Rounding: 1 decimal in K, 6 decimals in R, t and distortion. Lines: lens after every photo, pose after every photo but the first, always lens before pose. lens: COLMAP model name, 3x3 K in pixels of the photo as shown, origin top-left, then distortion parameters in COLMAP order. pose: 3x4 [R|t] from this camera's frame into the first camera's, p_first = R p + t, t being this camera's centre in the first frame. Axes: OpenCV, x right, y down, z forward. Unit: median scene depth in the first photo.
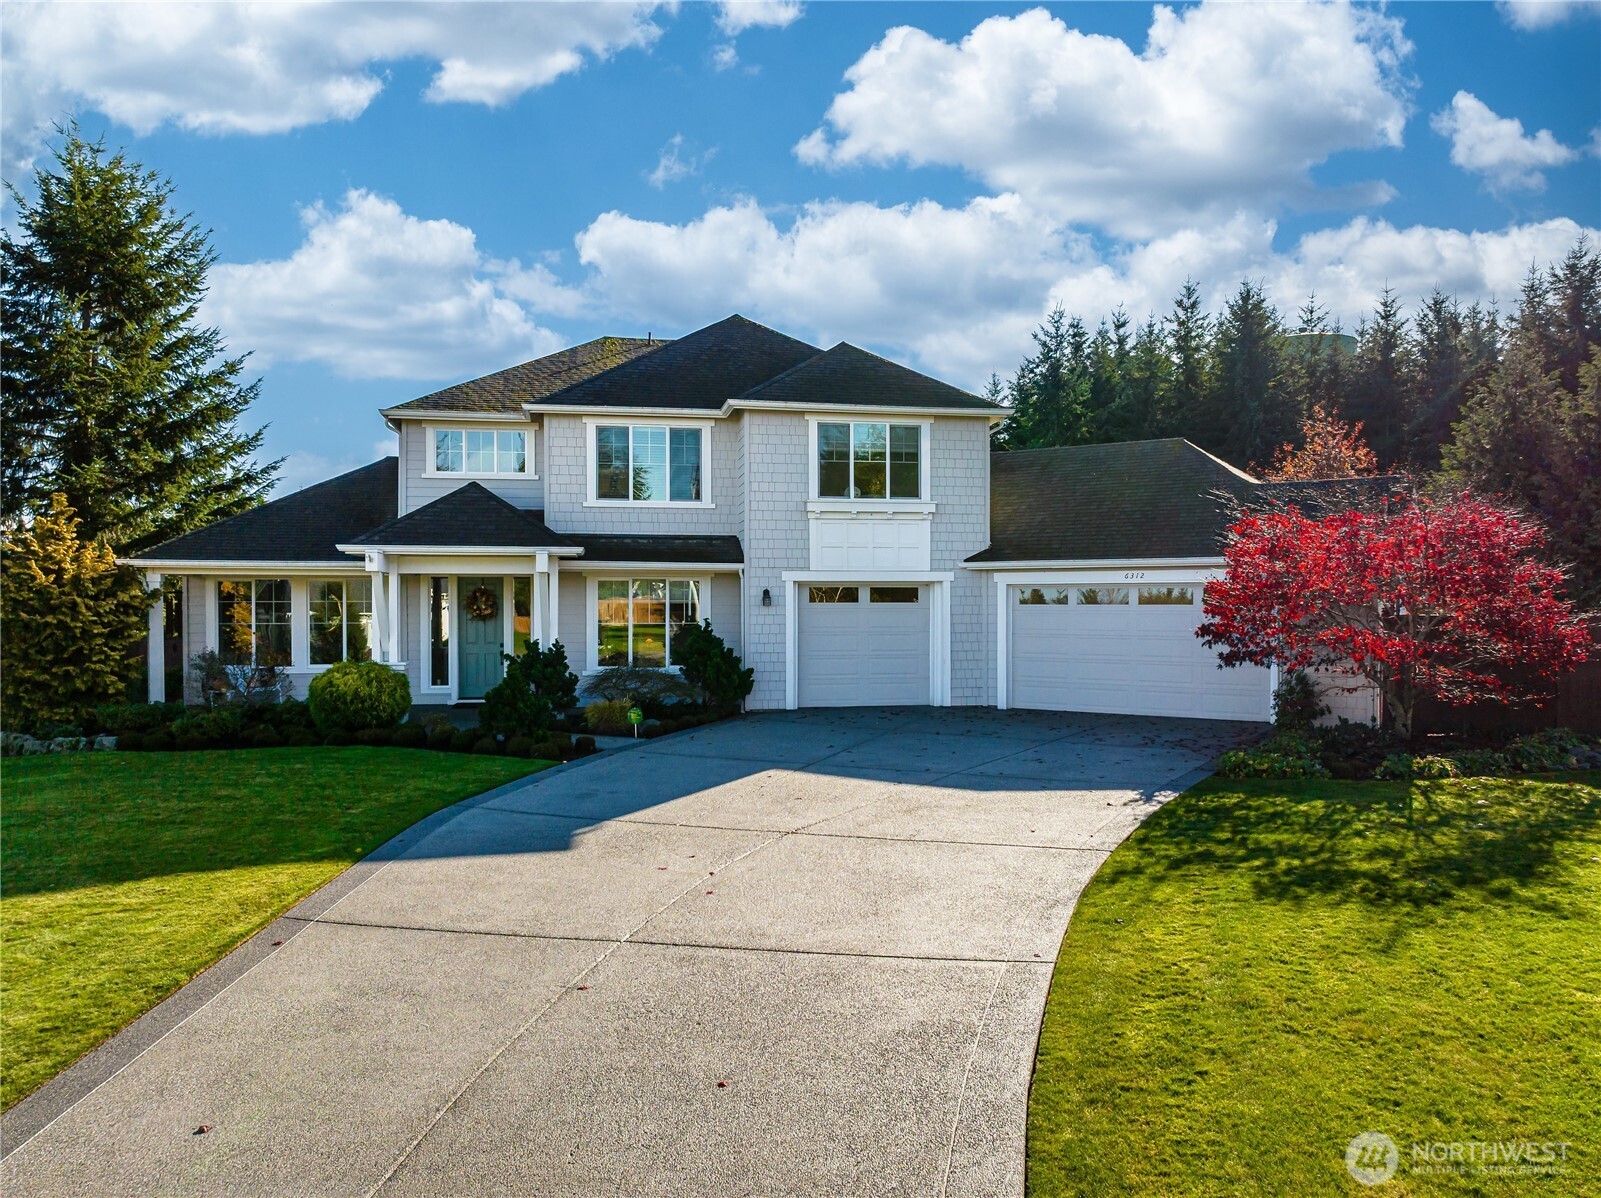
lens RADIAL K [[1132.3, 0, 800.5], [0, 1132.3, 599.0], [0, 0, 1]] dist [-0.029107, -0.005744]
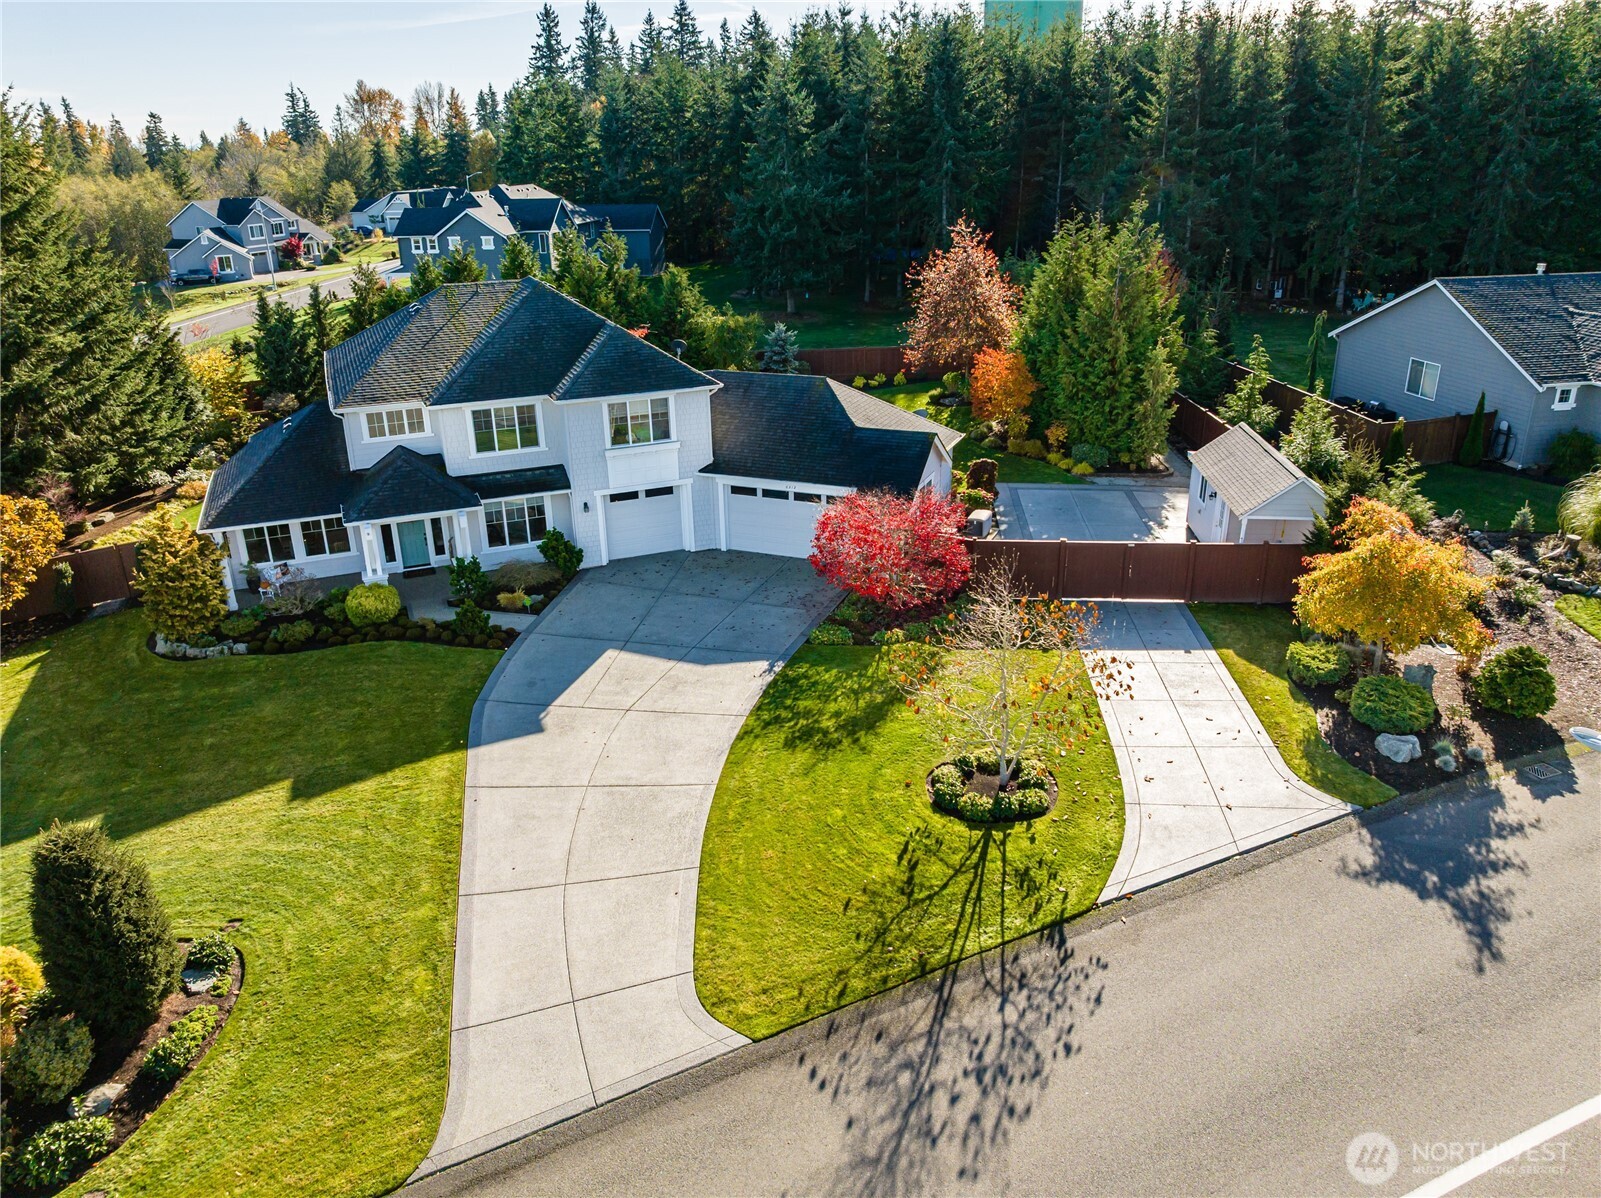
lens RADIAL K [[1132.3, 0, 800.5], [0, 1132.3, 599.0], [0, 0, 1]] dist [-0.029107, -0.005744]
pose [[0.978693, -0.093058, 0.183031, -0.037776], [0.015721, 0.922746, 0.385087, -0.525030], [-0.204726, -0.374005, 0.904548, -0.681632]]
